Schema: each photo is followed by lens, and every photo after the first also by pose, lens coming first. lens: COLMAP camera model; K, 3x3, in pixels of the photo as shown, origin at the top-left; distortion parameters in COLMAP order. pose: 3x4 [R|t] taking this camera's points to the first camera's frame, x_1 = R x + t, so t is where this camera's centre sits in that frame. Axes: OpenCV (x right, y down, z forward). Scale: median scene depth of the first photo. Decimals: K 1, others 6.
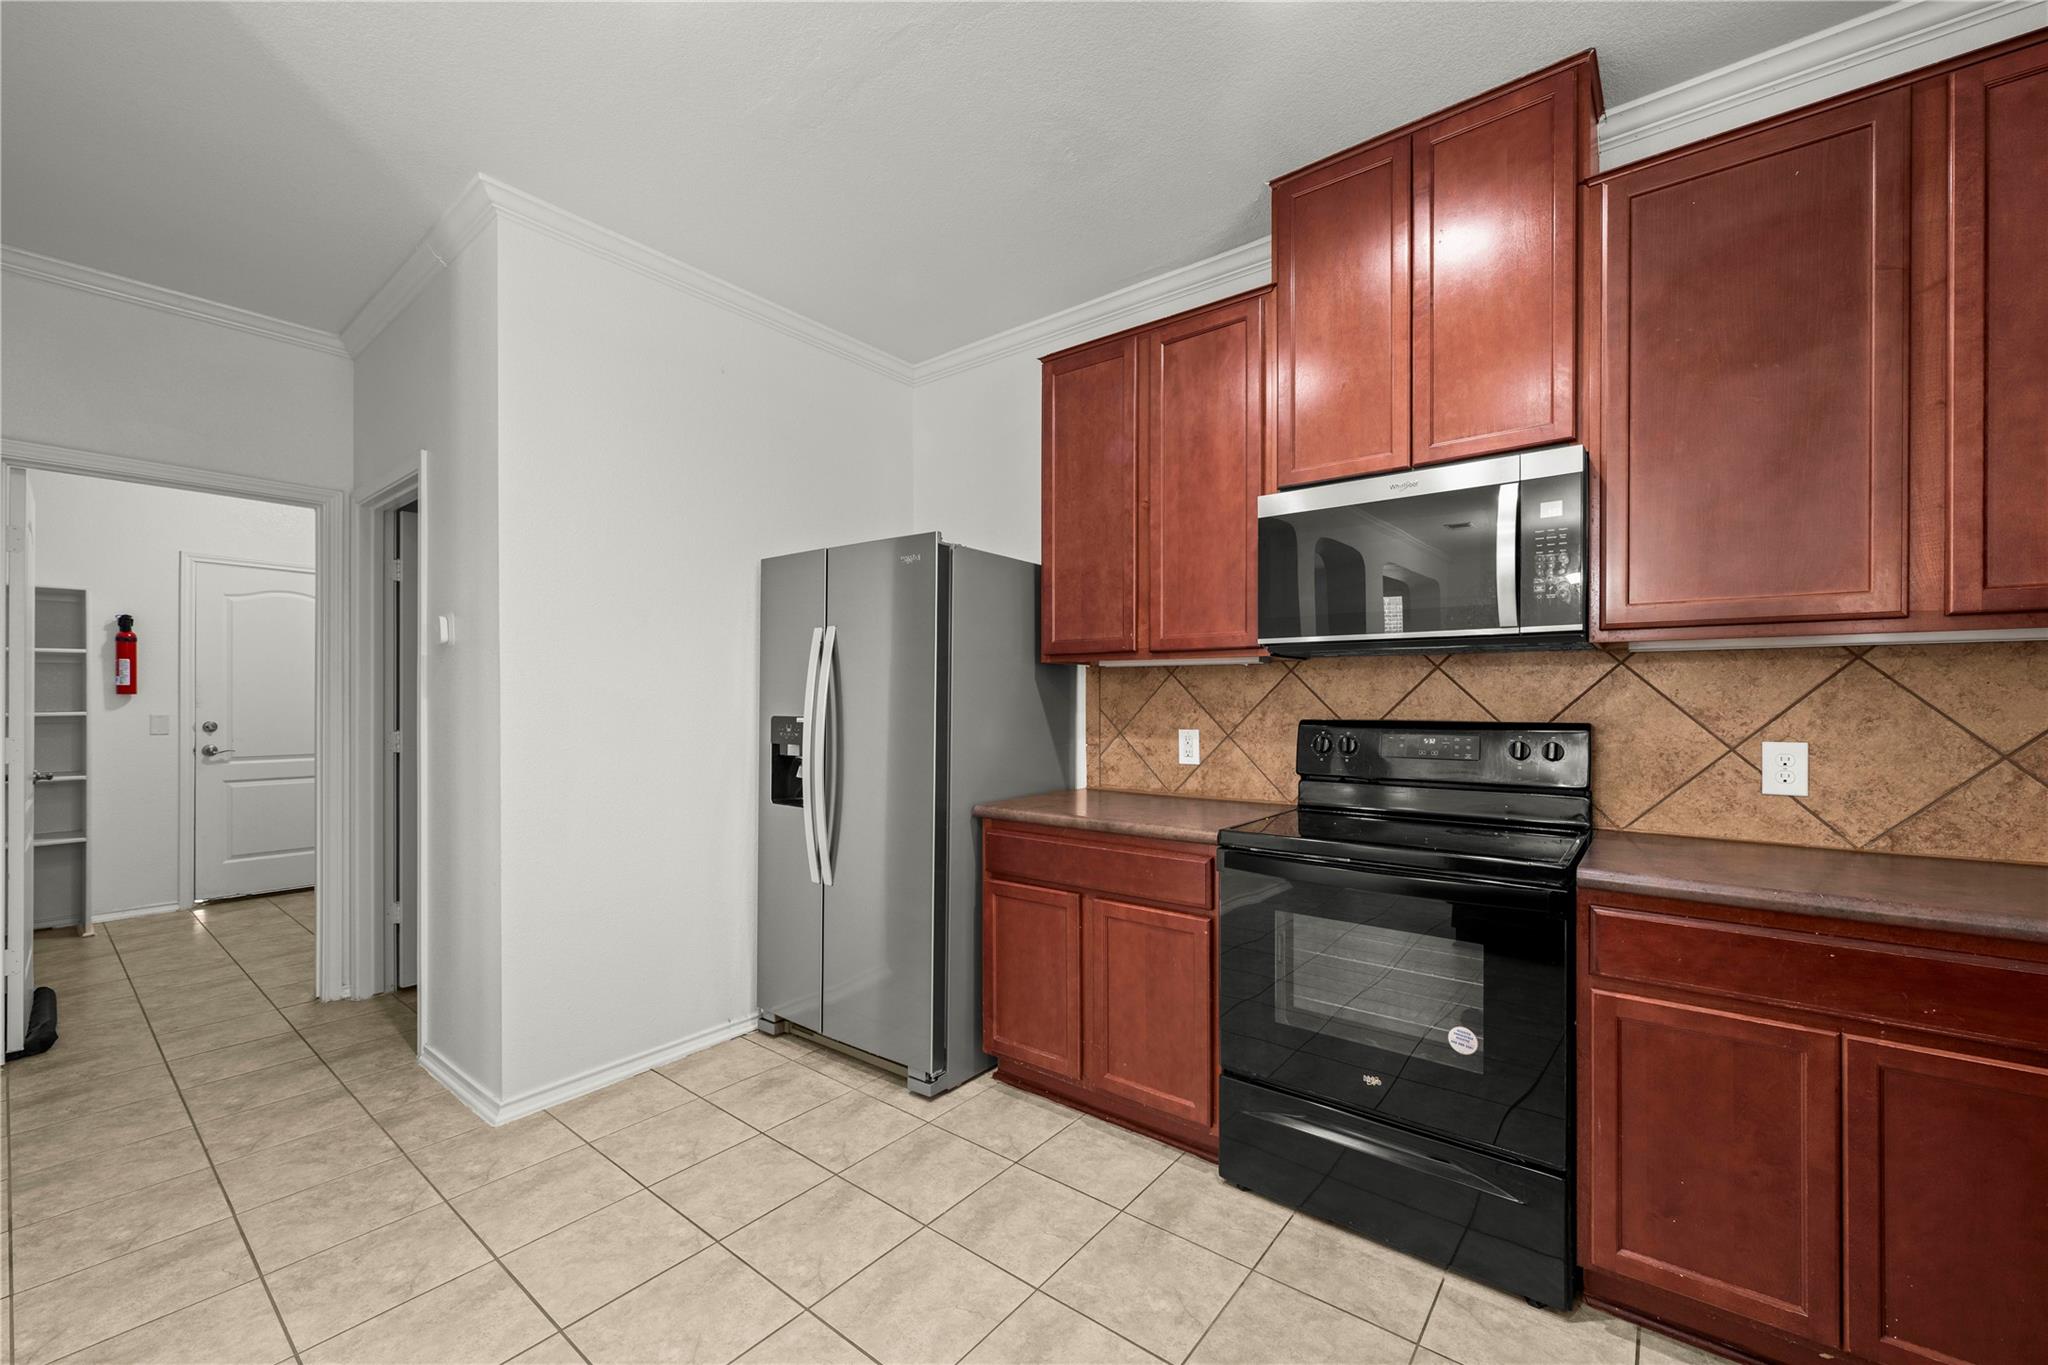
lens RADIAL K [[811.1, 0, 1039.9], [0, 811.1, 698.5], [0, 0, 1]] dist [0.000363, -0.000346]
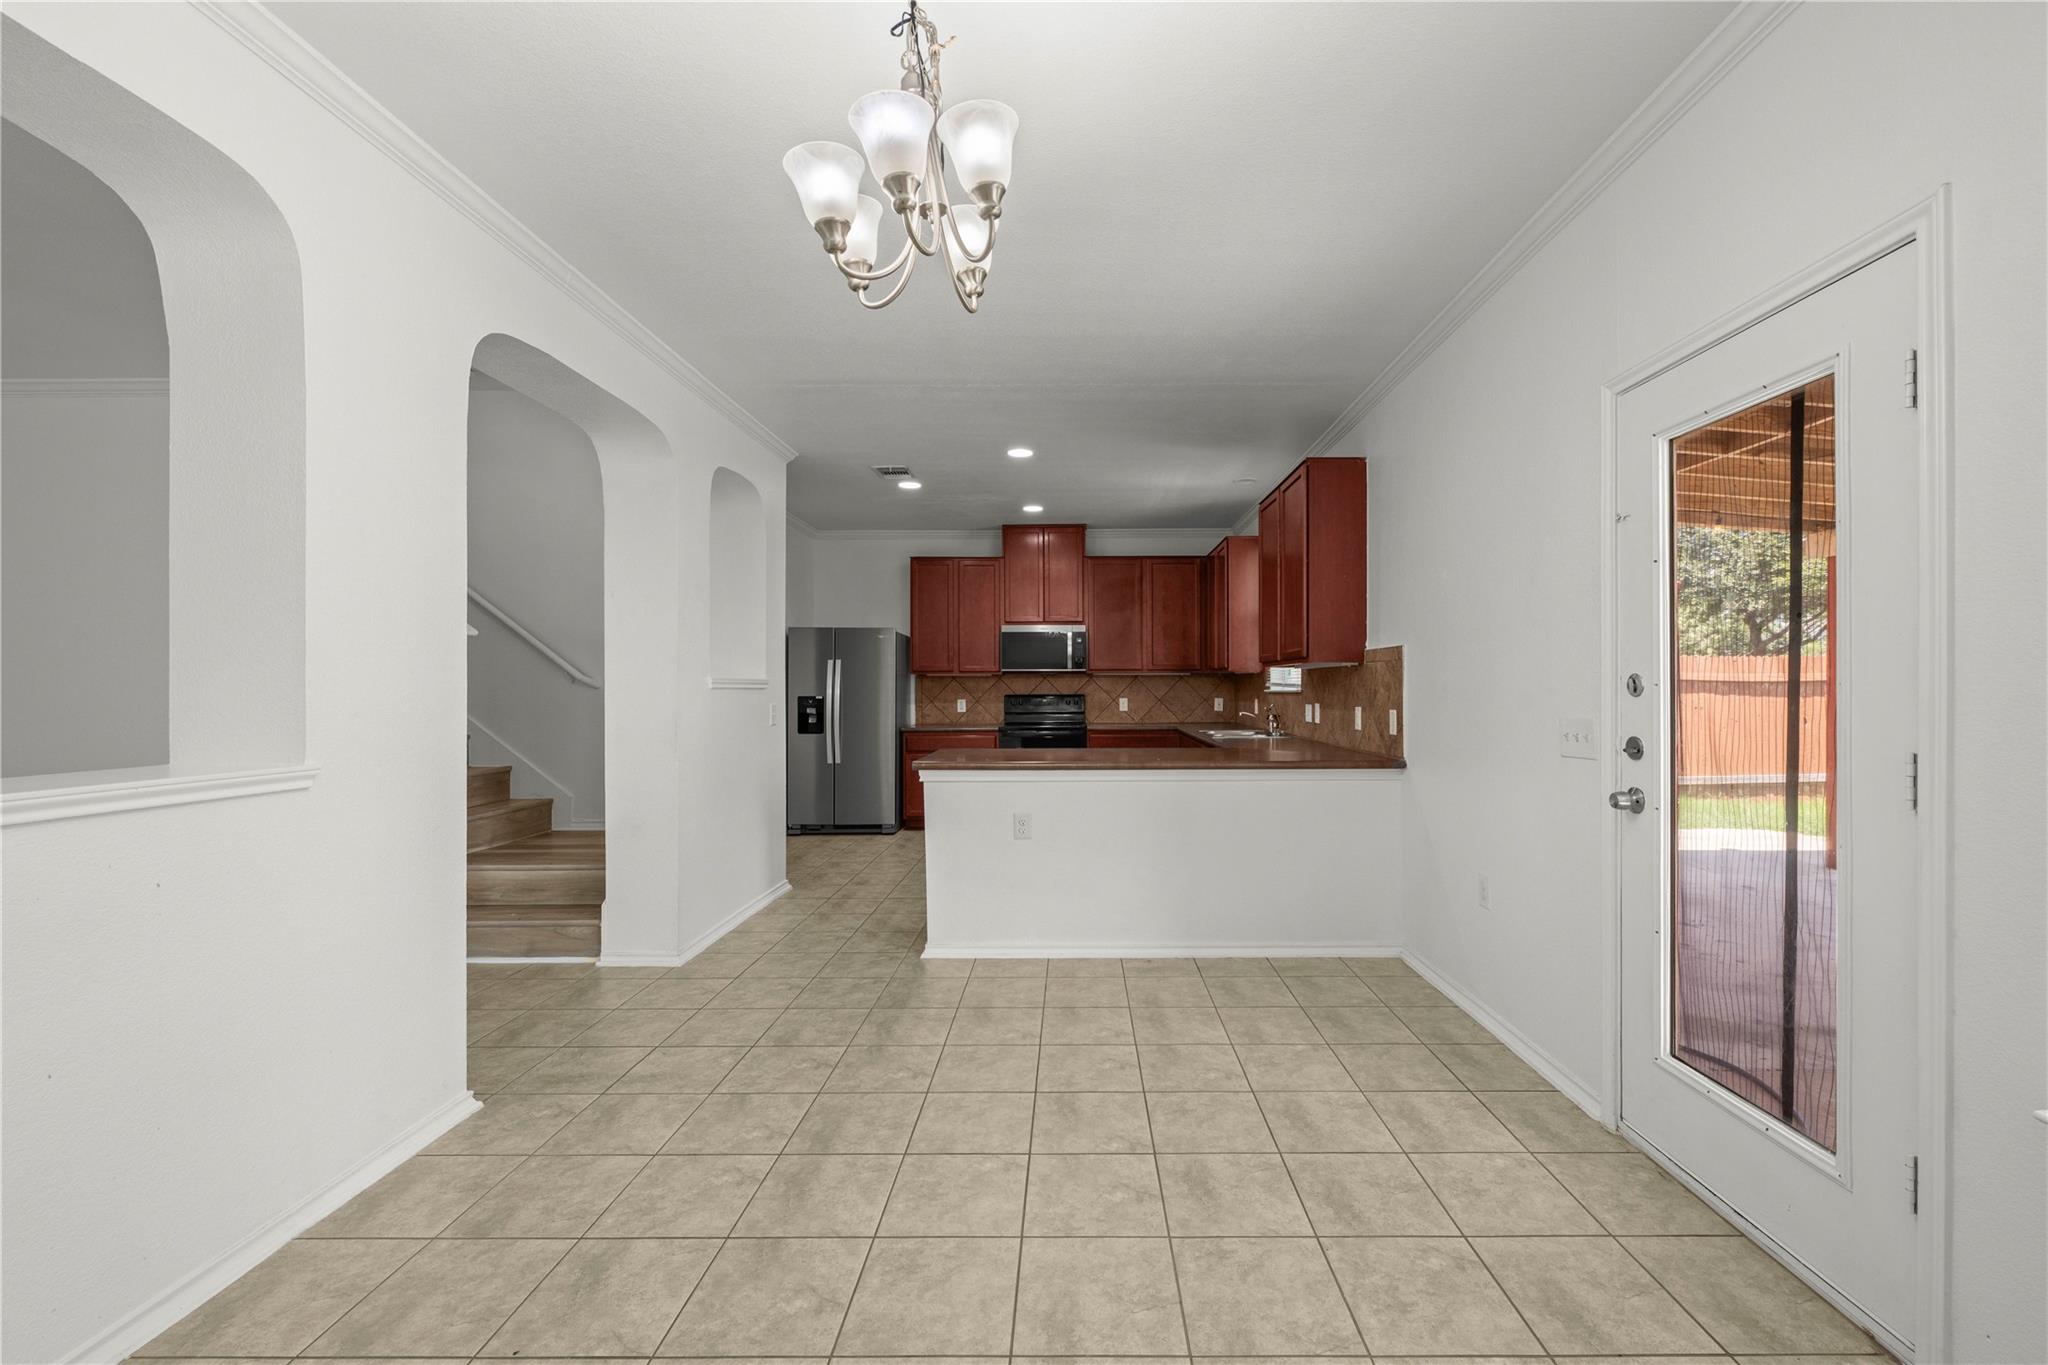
lens RADIAL K [[811.1, 0, 1036.5], [0, 811.1, 684.7], [0, 0, 1]] dist [0.000363, -0.000346]
pose [[0.811384, -0.004041, 0.584499, -1.465088], [0.004179, 0.999991, 0.001113, -0.016134], [-0.584499, 0.001539, 0.811393, -1.653920]]
